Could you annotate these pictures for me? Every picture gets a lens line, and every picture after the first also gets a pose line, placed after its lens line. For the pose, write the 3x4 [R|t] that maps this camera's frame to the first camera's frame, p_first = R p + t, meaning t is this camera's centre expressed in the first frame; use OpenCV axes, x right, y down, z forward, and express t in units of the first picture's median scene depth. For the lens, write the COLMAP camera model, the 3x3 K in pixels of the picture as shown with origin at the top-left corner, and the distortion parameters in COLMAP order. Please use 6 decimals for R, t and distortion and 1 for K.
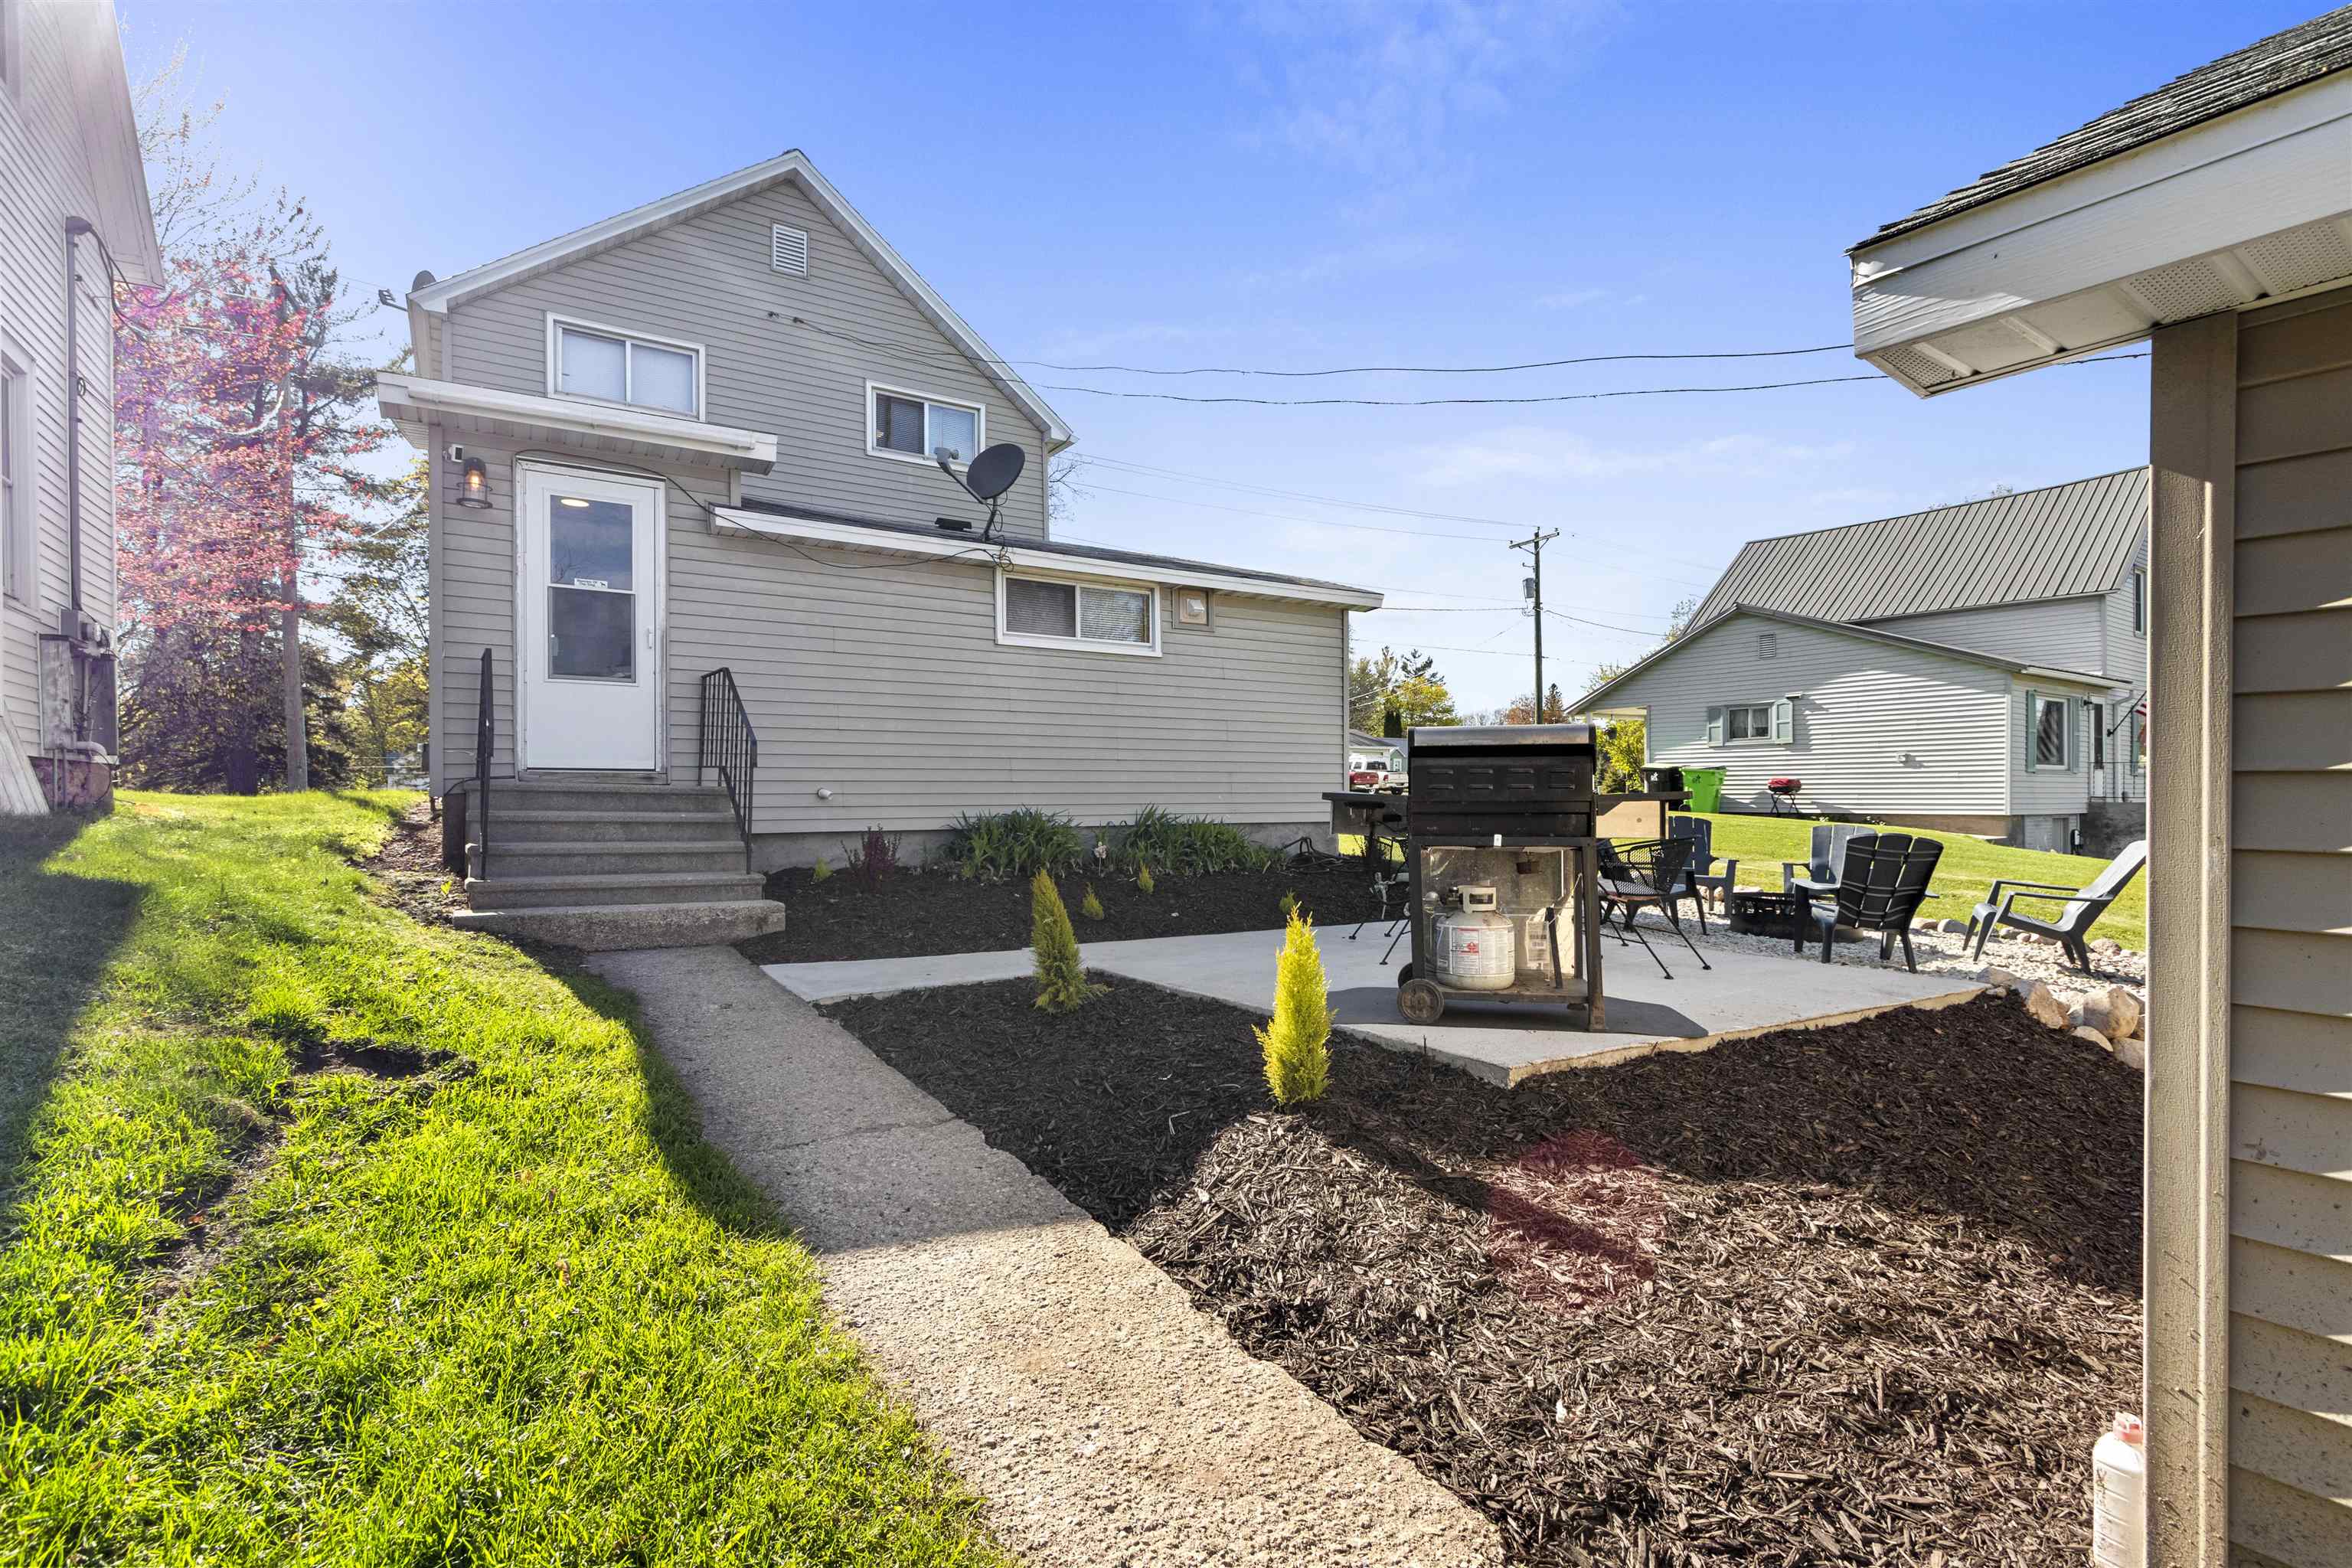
lens RADIAL K [[1078.8, 0, 1158.6], [0, 1078.8, 797.8], [0, 0, 1]] dist [0.015295, -0.005102]
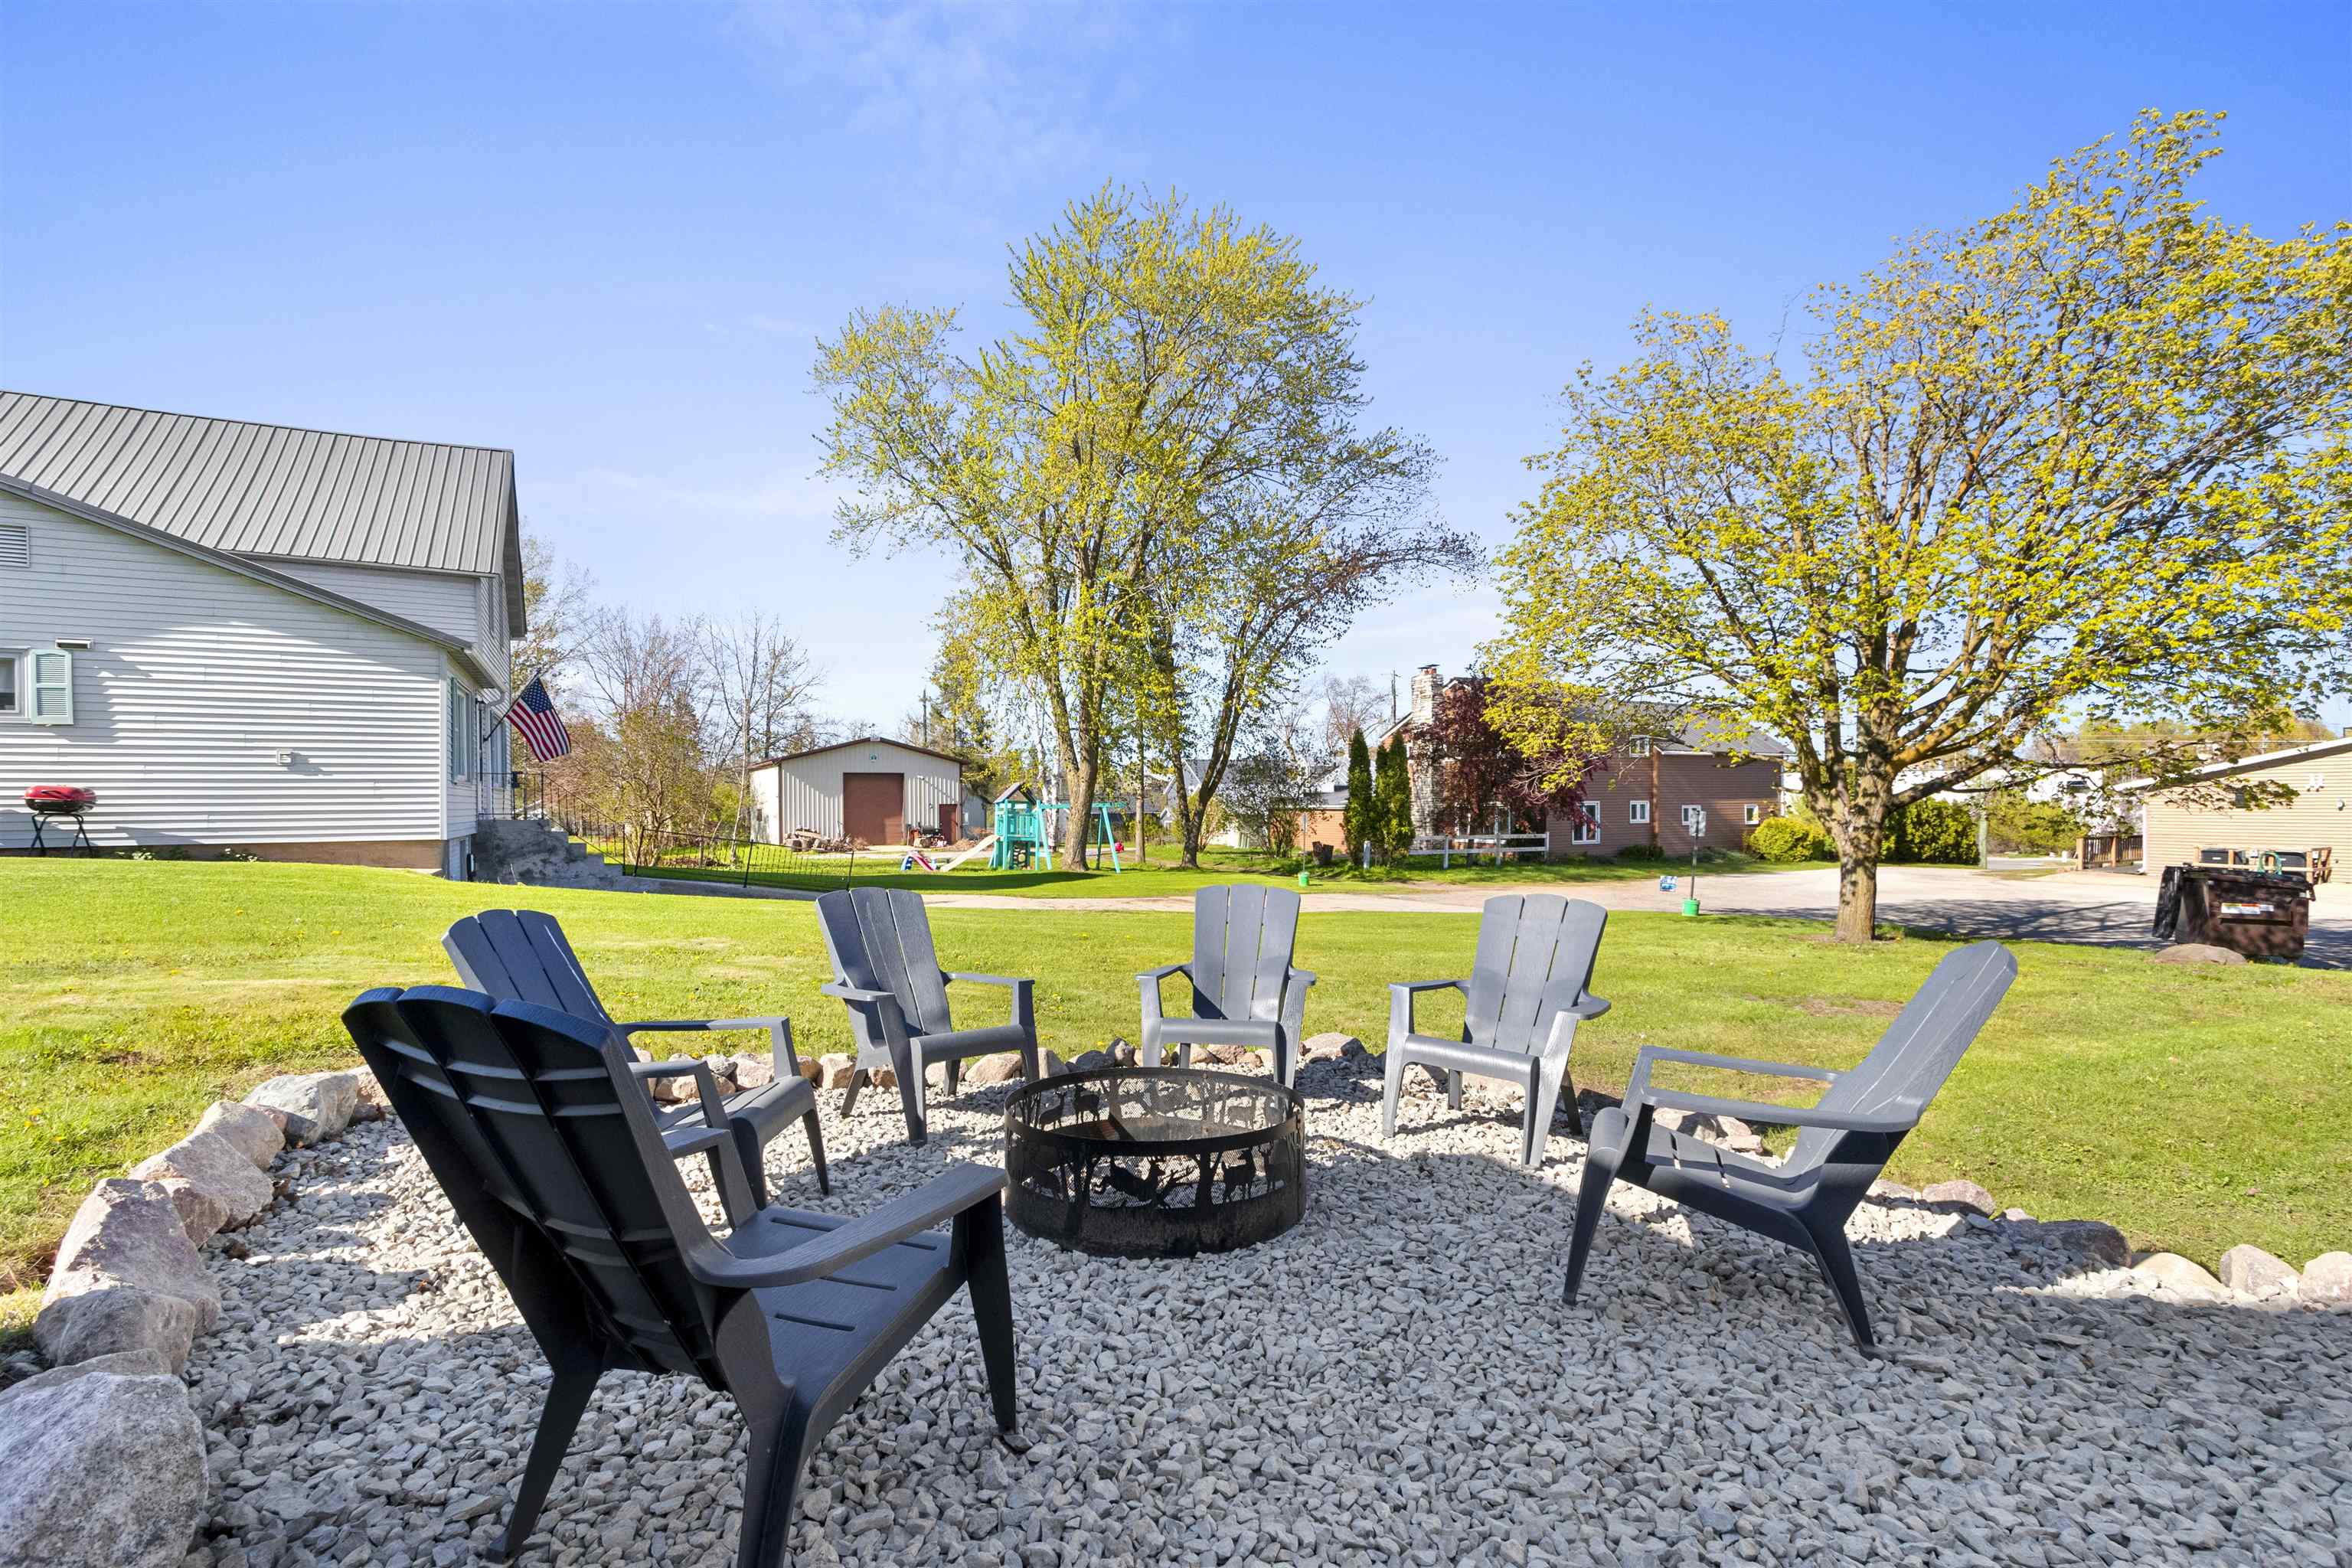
lens RADIAL K [[1078.8, 0, 1158.6], [0, 1078.8, 797.8], [0, 0, 1]] dist [0.015295, -0.005102]
pose [[0.112614, 0.003493, 0.993633, 0.085791], [0.008140, 0.999957, -0.004438, -0.005483], [-0.993605, 0.008588, 0.112581, 0.397579]]
